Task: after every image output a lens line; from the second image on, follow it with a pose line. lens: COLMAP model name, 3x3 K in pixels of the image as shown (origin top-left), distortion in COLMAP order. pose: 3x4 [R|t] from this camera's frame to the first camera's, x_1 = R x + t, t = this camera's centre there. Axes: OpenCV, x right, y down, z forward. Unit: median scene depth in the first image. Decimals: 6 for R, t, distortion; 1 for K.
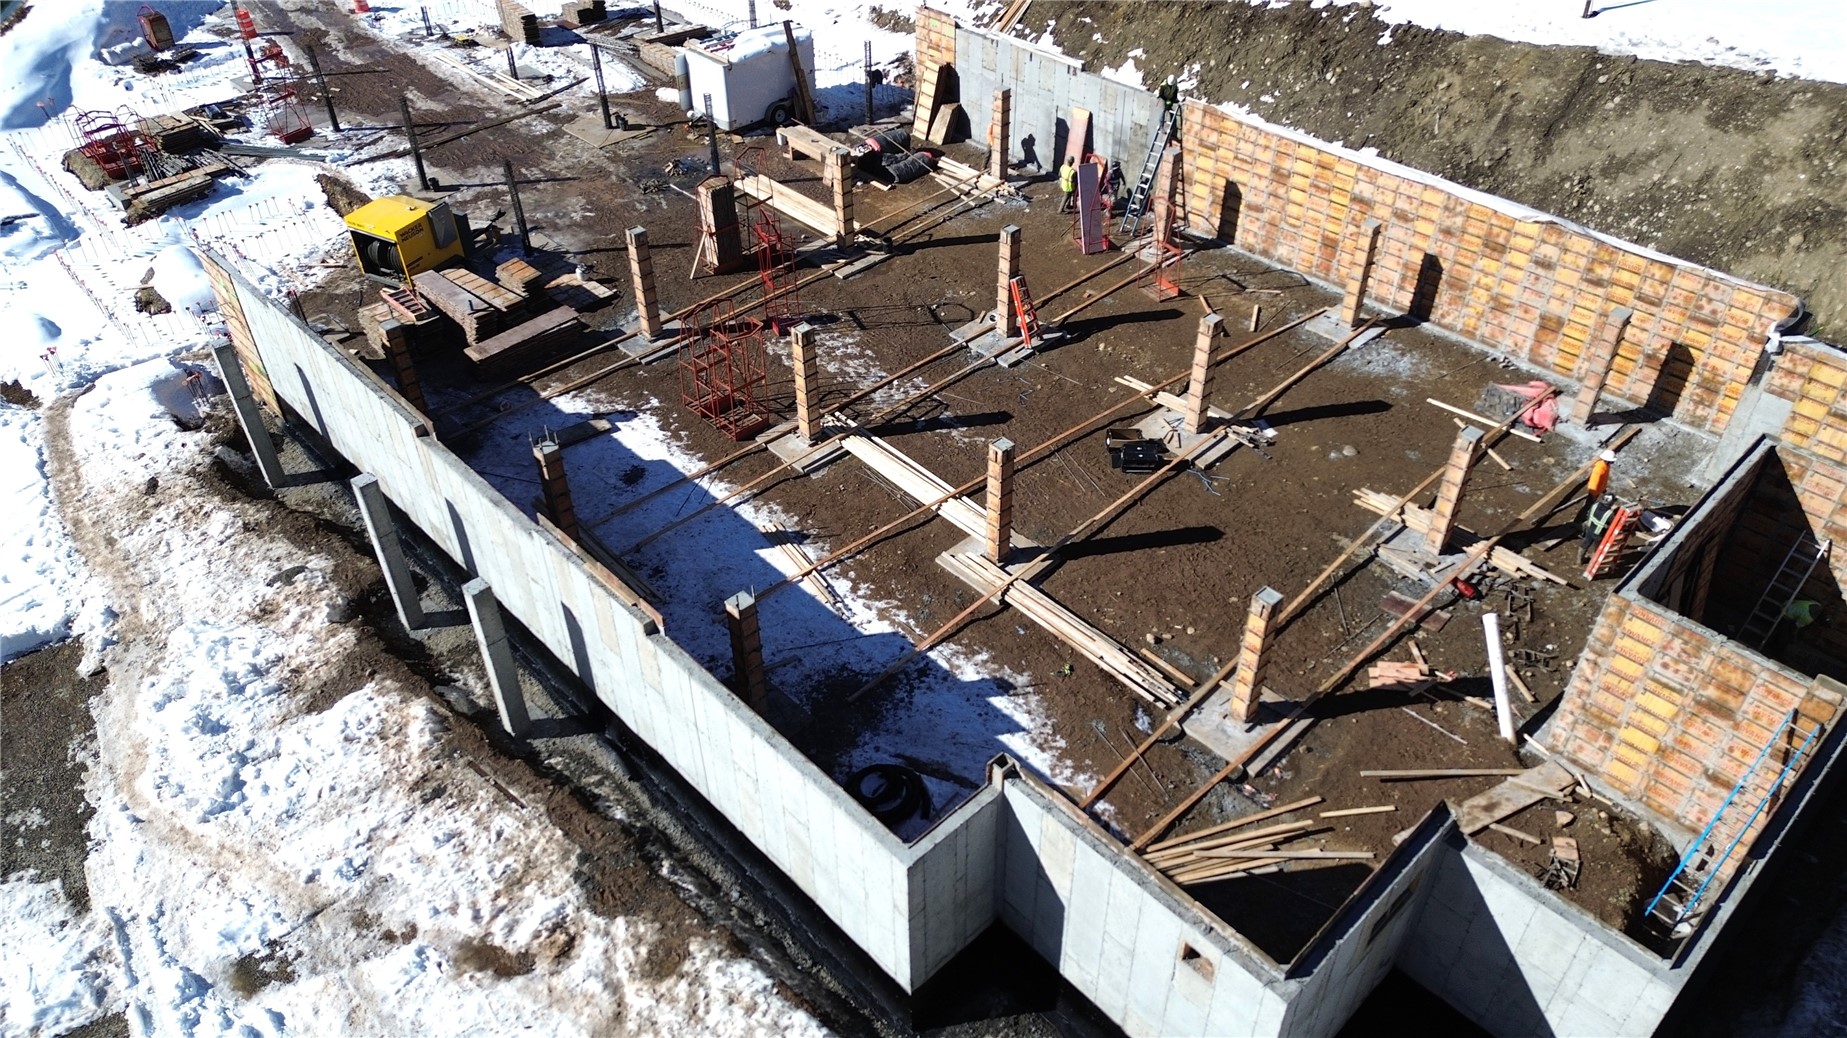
lens RADIAL K [[1276.7, 0, 923.5], [0, 1276.7, 519.0], [0, 0, 1]] dist [0.084447, -0.077815]
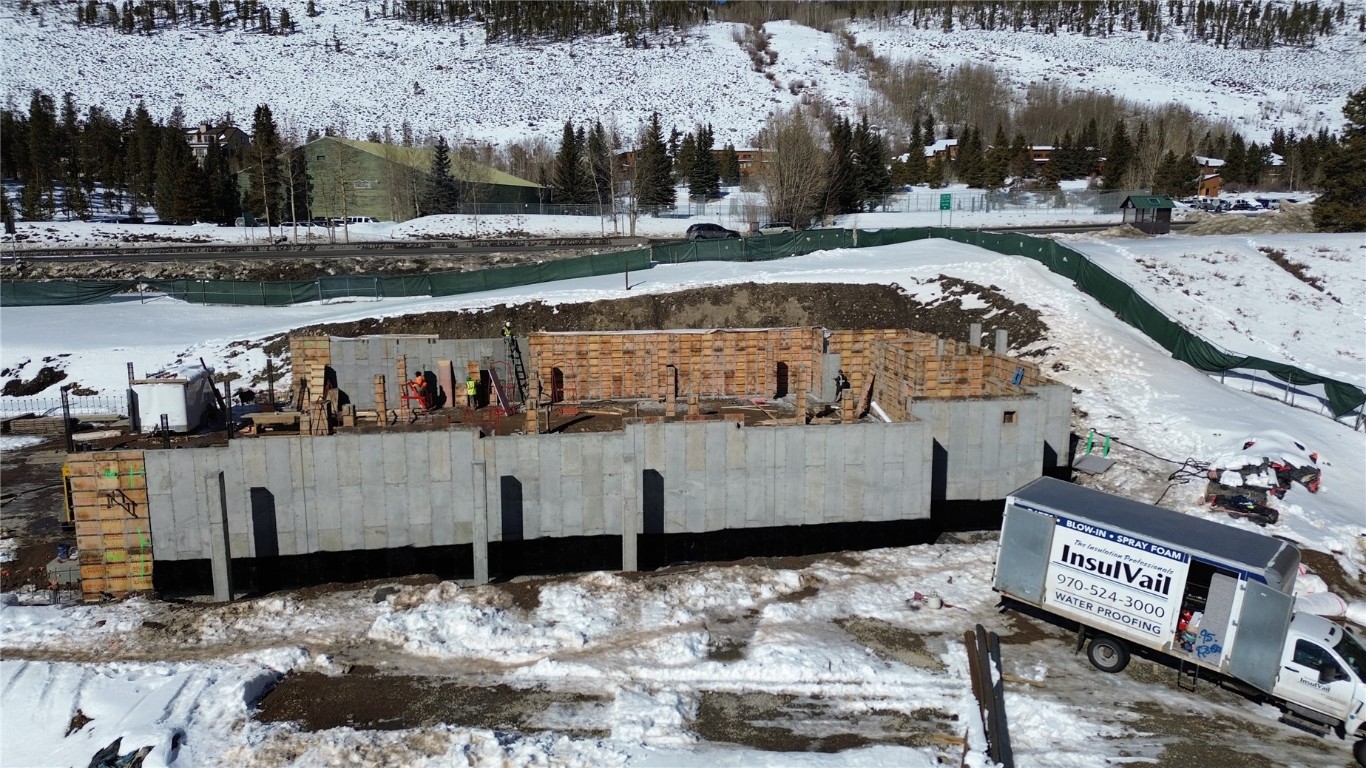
lens RADIAL K [[944.2, 0, 683.0], [0, 944.2, 384.0], [0, 0, 1]] dist [0.084447, -0.077815]
pose [[0.583637, -0.136385, 0.800480, -0.934446], [0.516978, 0.822599, -0.236780, 0.222100], [-0.626180, 0.552024, 0.550606, 0.175319]]
